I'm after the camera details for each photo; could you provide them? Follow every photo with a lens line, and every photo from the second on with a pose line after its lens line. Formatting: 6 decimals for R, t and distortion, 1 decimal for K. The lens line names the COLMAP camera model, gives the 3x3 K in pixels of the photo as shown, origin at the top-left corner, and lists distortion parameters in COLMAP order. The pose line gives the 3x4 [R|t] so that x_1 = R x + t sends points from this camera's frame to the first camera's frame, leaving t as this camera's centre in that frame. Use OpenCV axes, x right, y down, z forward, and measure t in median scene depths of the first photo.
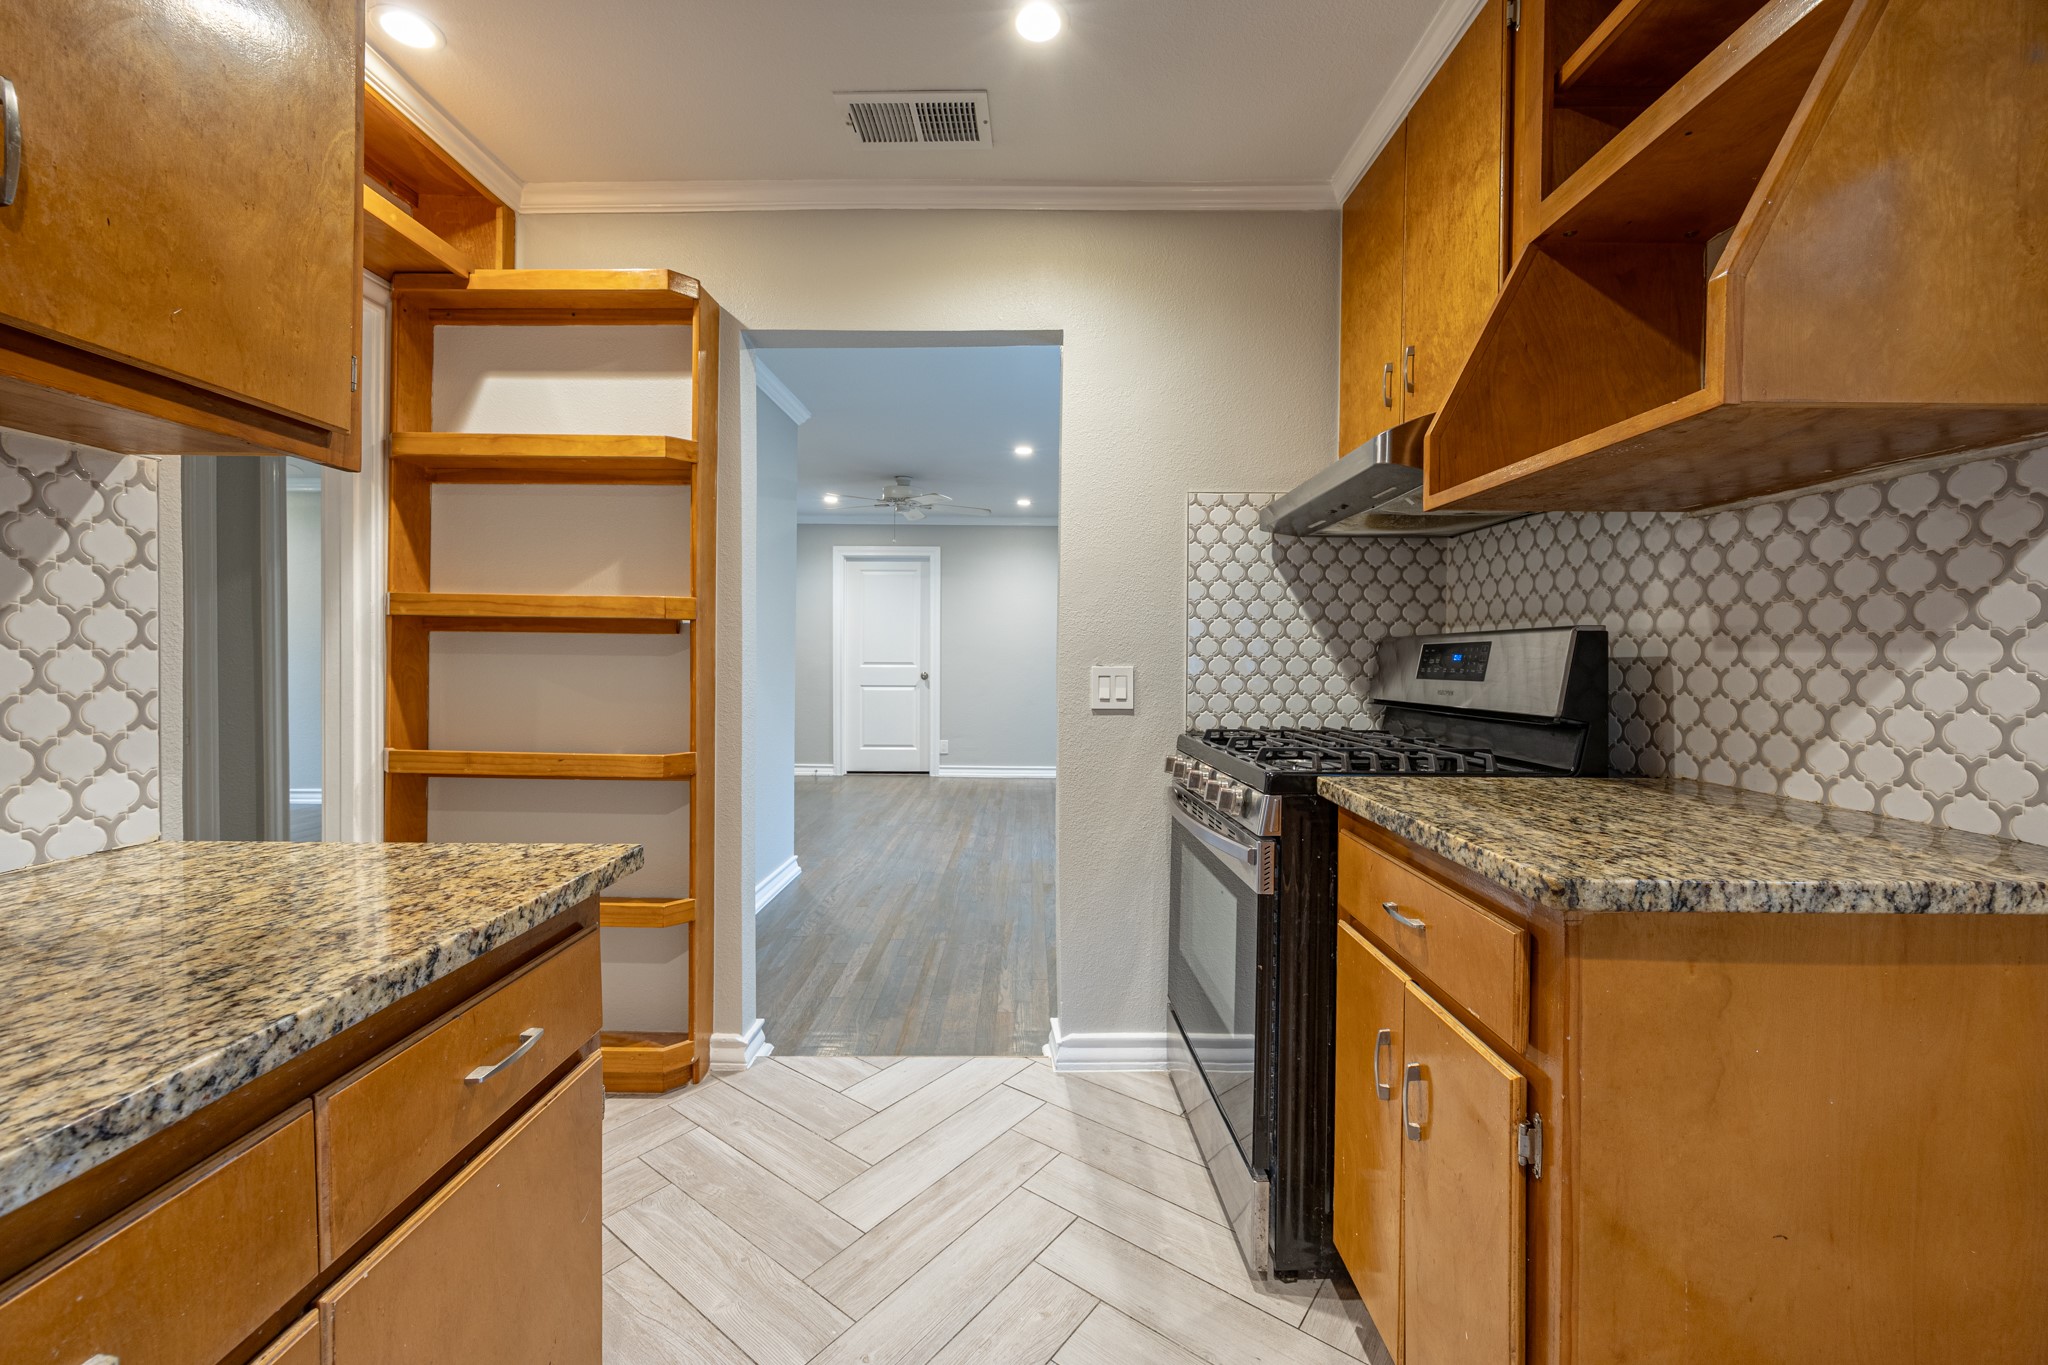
lens RADIAL K [[774.8, 0, 1020.5], [0, 774.8, 677.6], [0, 0, 1]] dist [-0.006753, 0.000408]
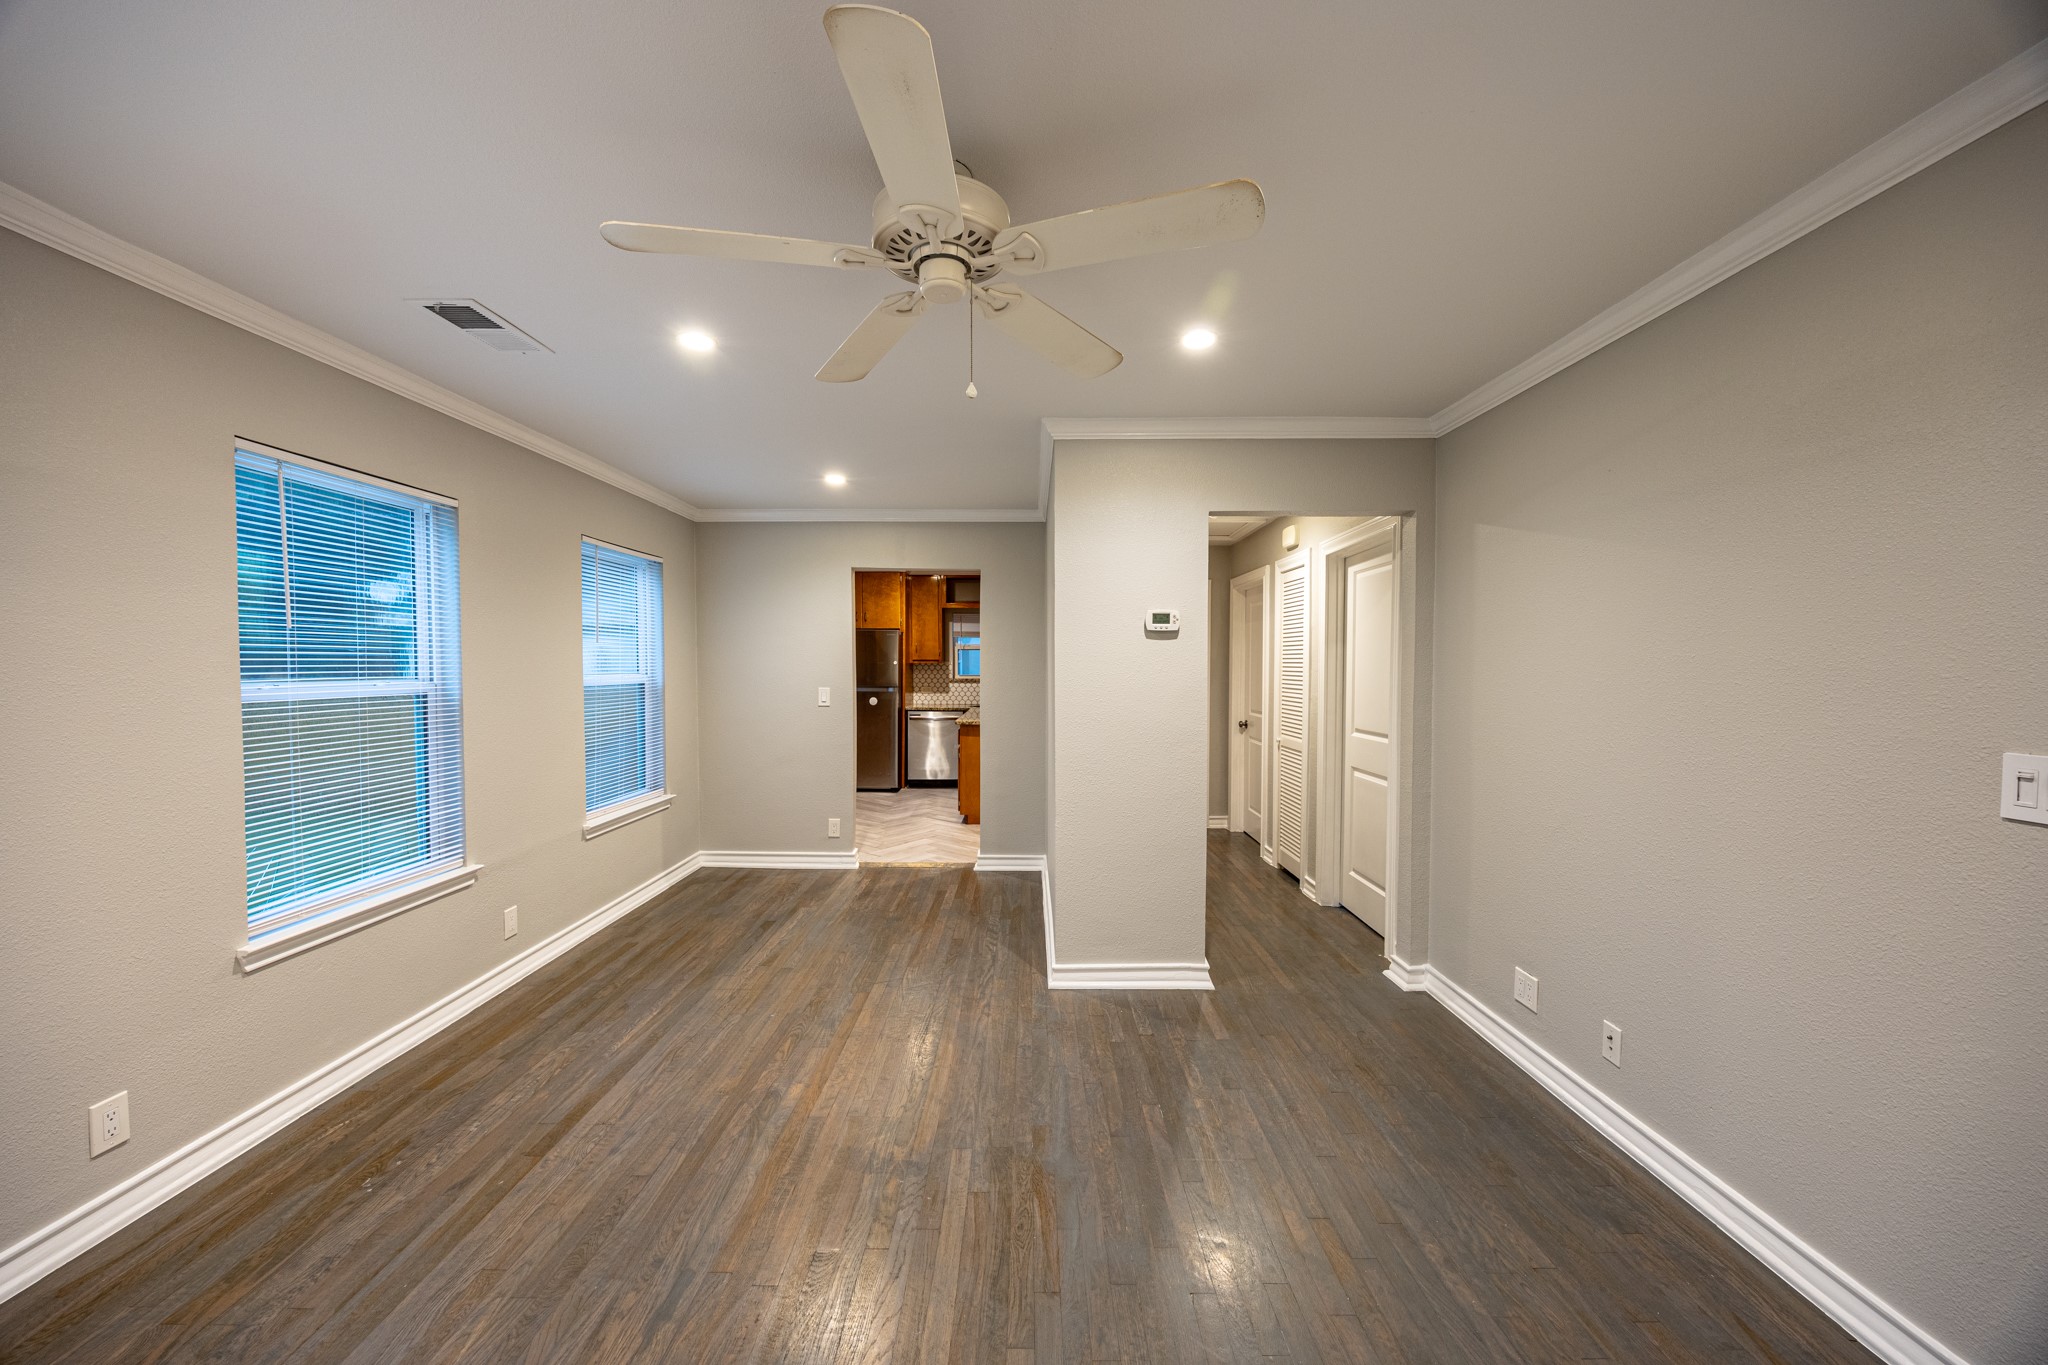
lens RADIAL K [[774.8, 0, 1020.5], [0, 774.8, 677.6], [0, 0, 1]] dist [-0.006753, 0.000408]
pose [[-0.999978, -0.006511, 0.000854, -0.372132], [-0.006470, 0.999124, 0.041356, -0.156389], [-0.001123, 0.041350, -0.999144, 2.675308]]
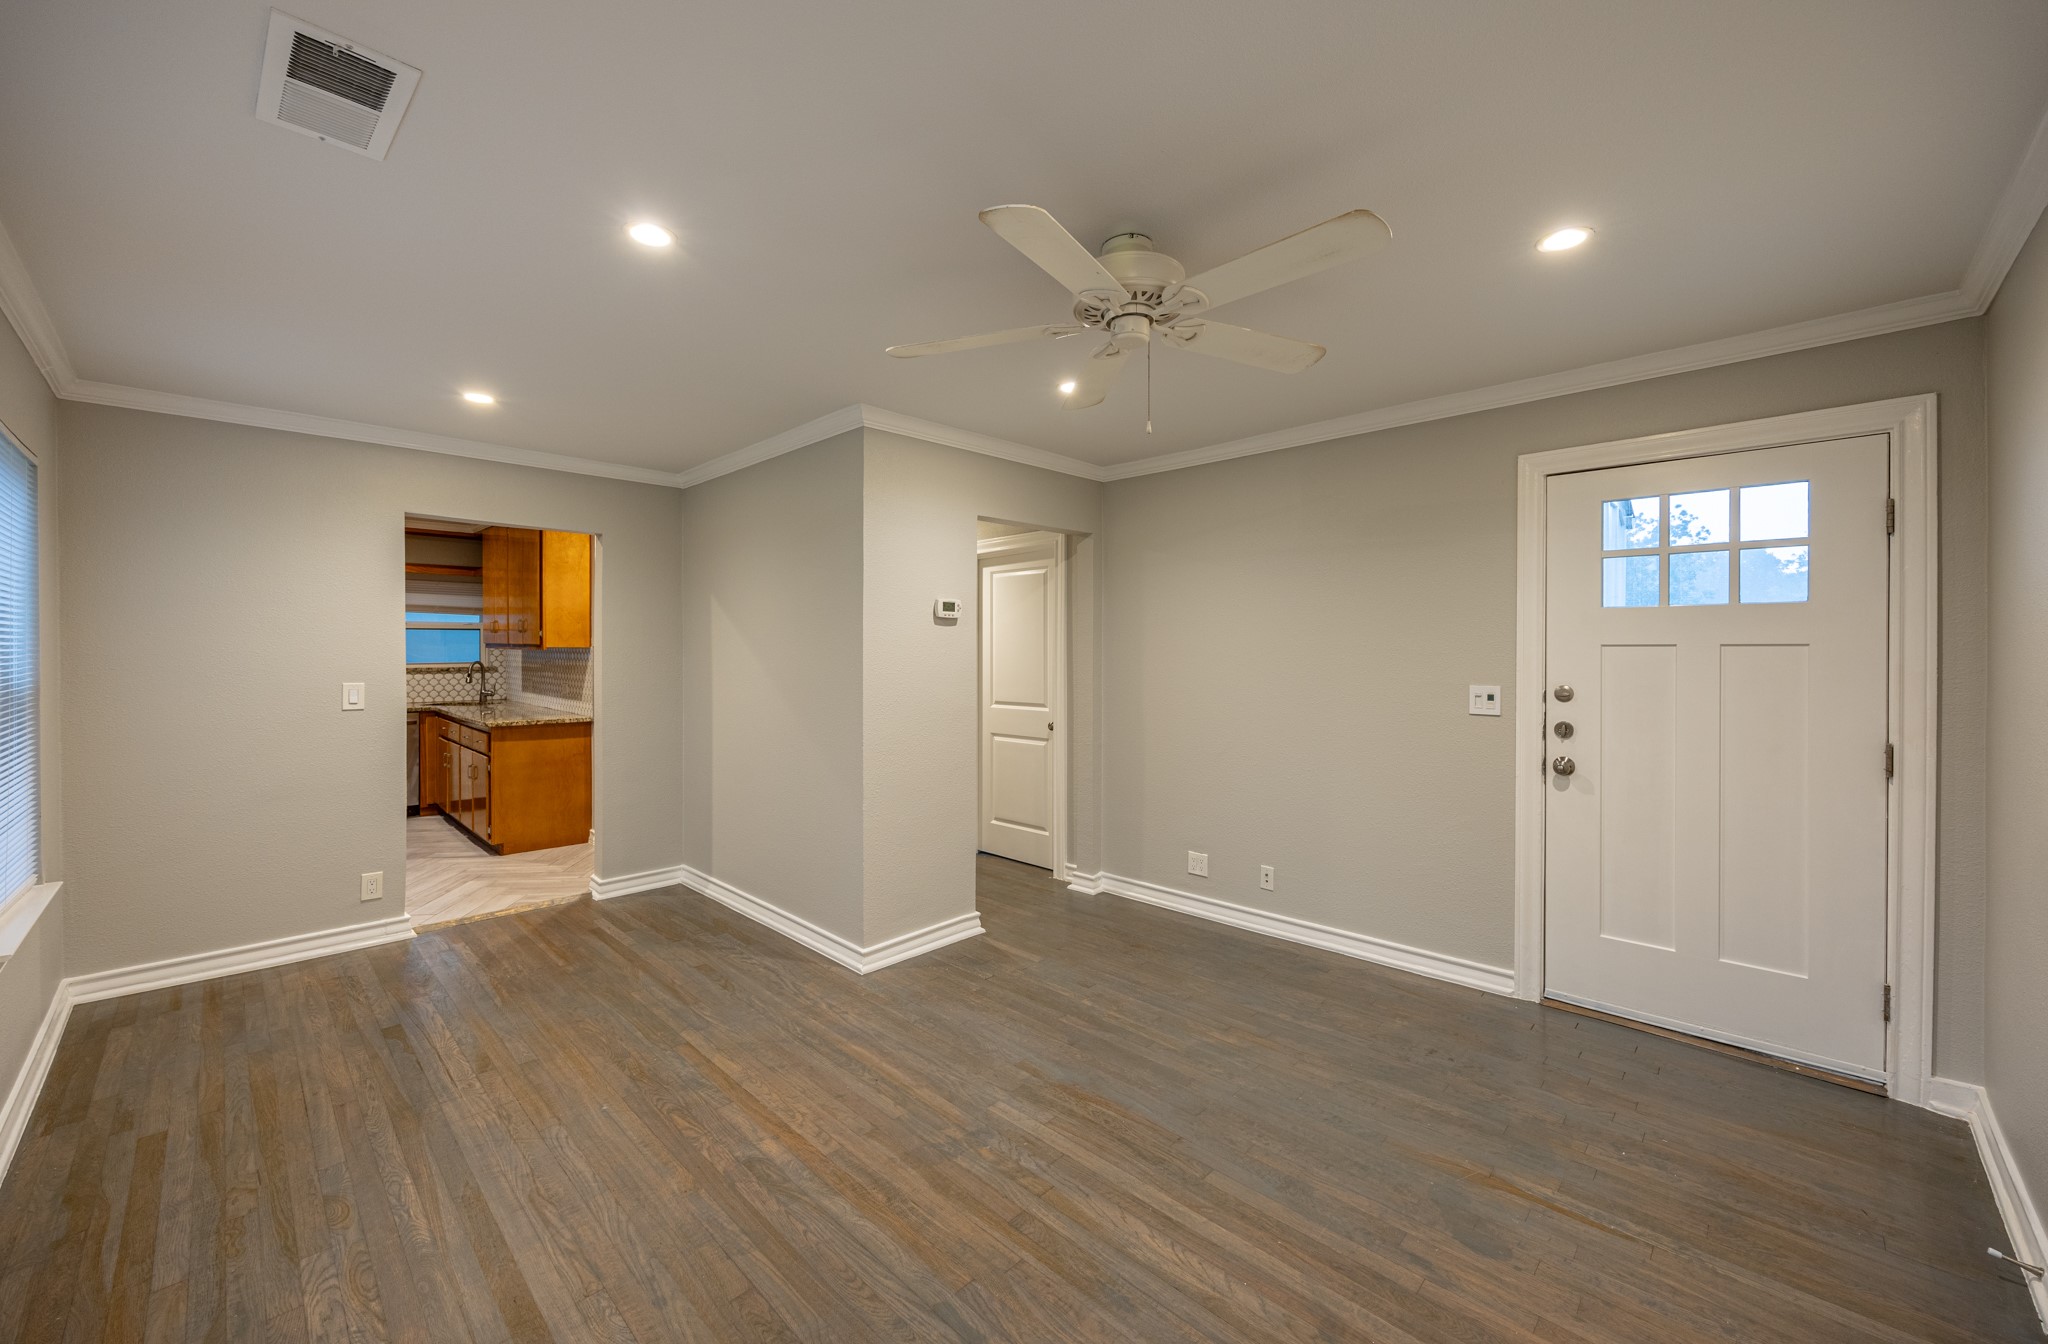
lens RADIAL K [[791.8, 0, 1038.9], [0, 791.8, 643.9], [0, 0, 1]] dist [-0.005323, 0.000093]
pose [[-0.683368, -0.009698, -0.730009, 0.289028], [-0.021333, 0.999750, 0.006688, -0.148331], [0.729762, 0.020144, -0.683404, 2.516727]]
